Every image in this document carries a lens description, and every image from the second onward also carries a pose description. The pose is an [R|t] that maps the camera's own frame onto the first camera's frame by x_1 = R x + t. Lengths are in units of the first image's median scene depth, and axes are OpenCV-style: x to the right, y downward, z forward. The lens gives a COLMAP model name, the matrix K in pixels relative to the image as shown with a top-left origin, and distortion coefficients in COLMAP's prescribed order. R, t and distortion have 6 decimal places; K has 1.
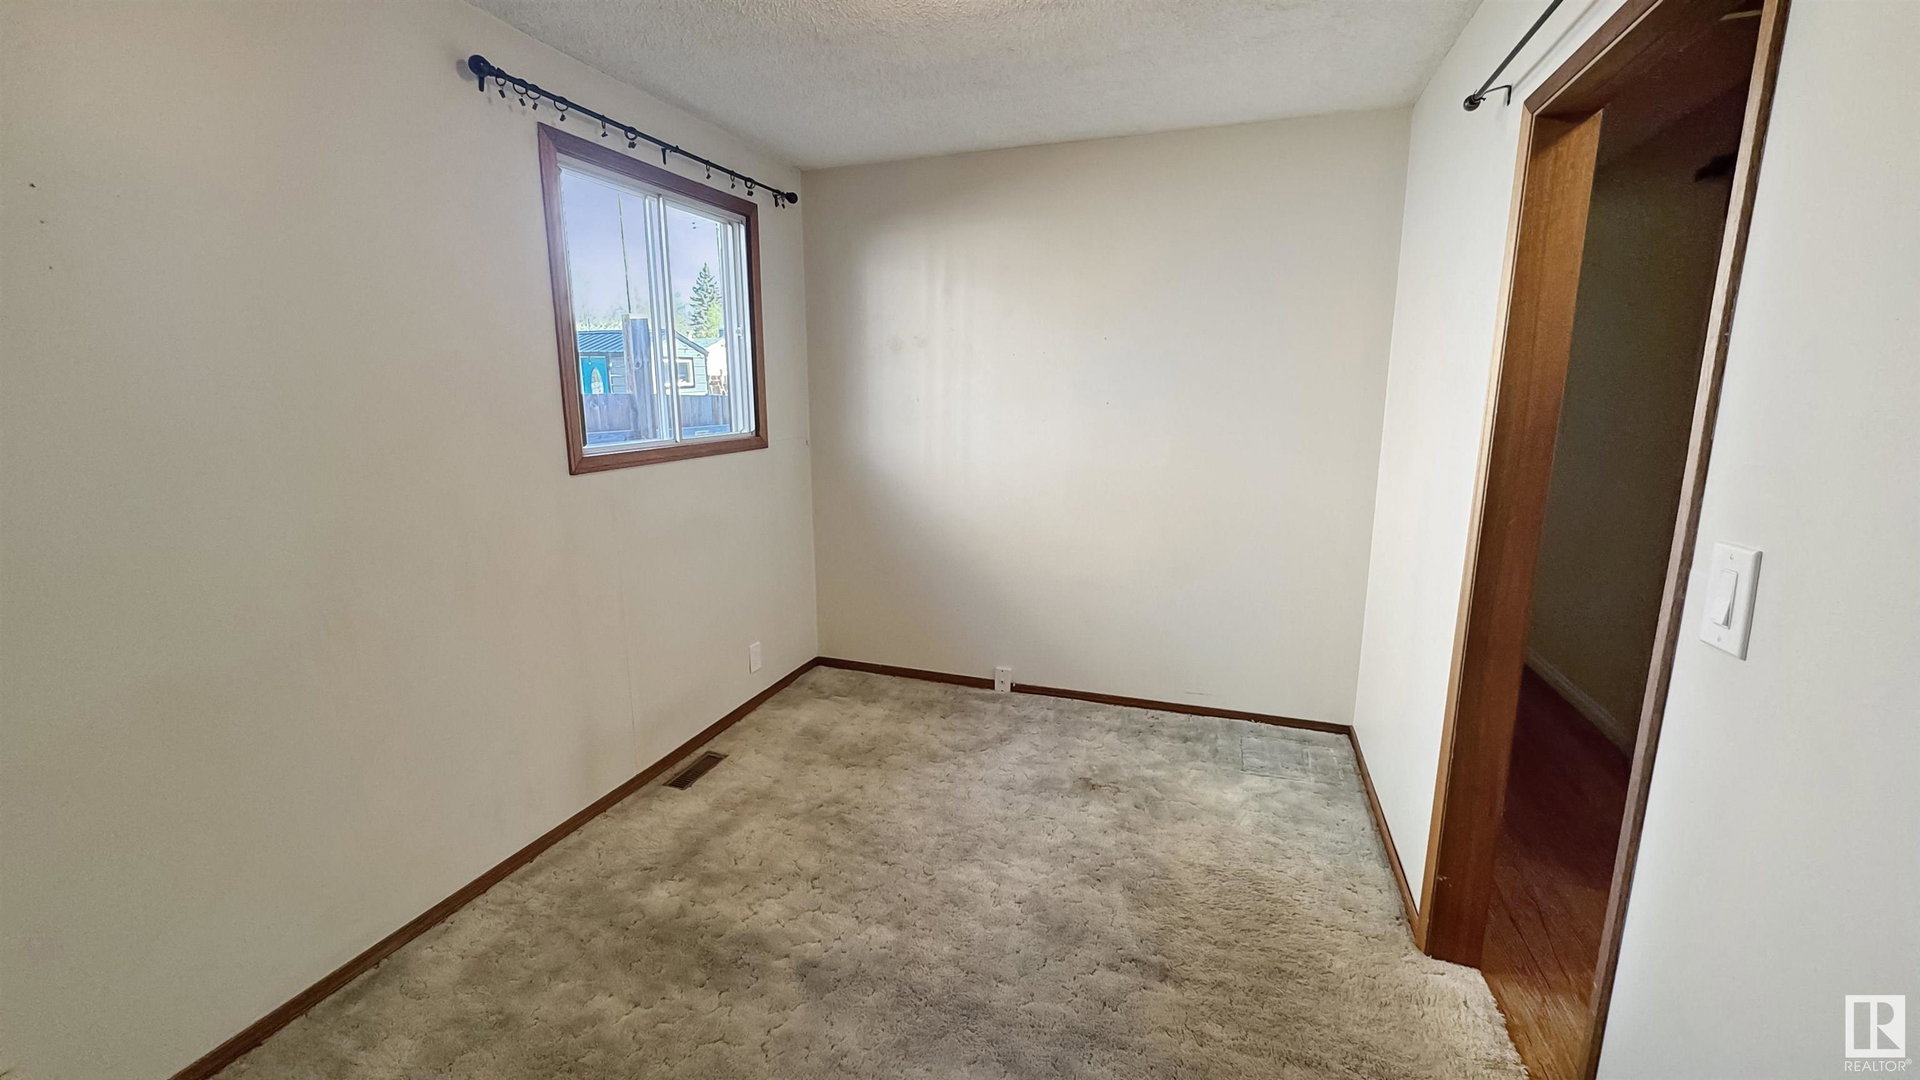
lens RADIAL K [[761.6, 0, 960.0], [0, 761.6, 540.0], [0, 0, 1]] dist [-0.000074, -0.000180]
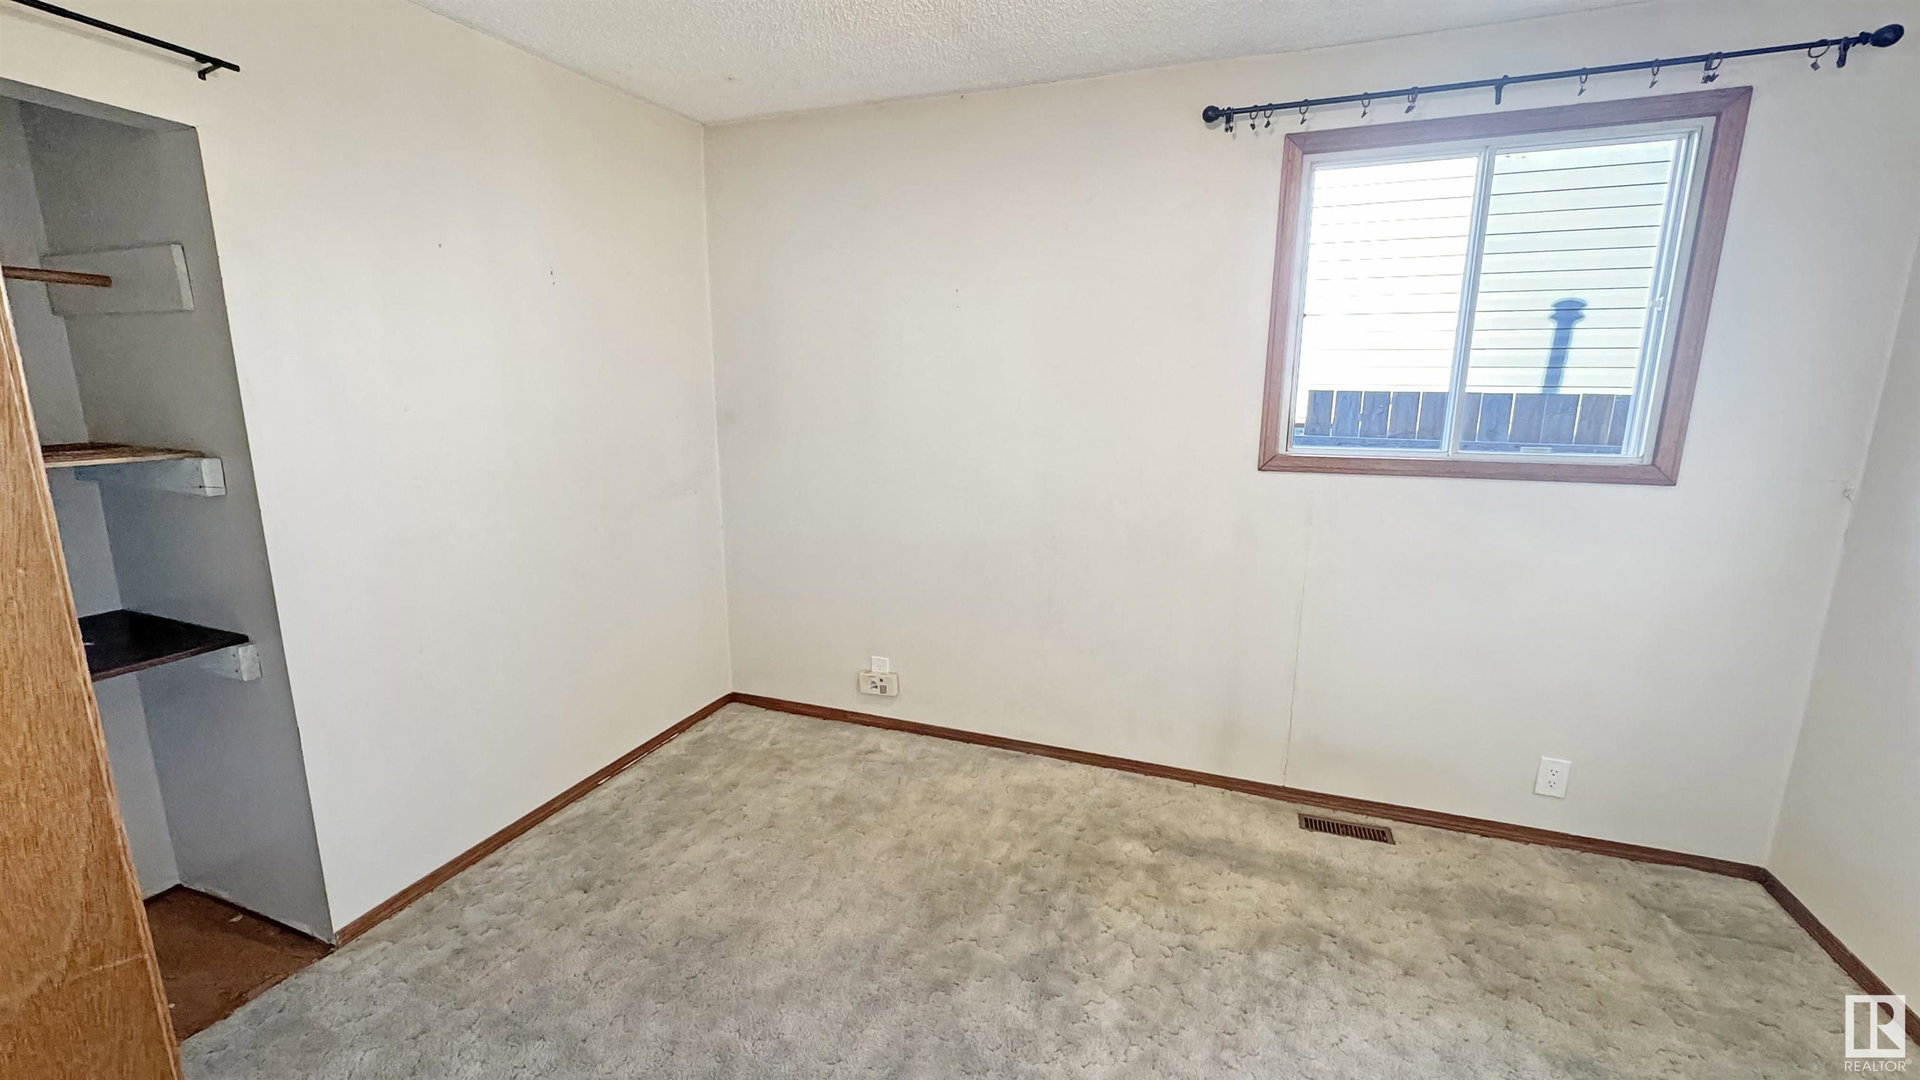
lens RADIAL K [[761.6, 0, 960.0], [0, 761.6, 540.0], [0, 0, 1]] dist [-0.000074, -0.000180]
pose [[-0.025069, 0.203337, -0.978788, 0.516798], [-0.200625, 0.958153, 0.204188, -0.118290], [0.979347, 0.201488, 0.016774, 0.564315]]
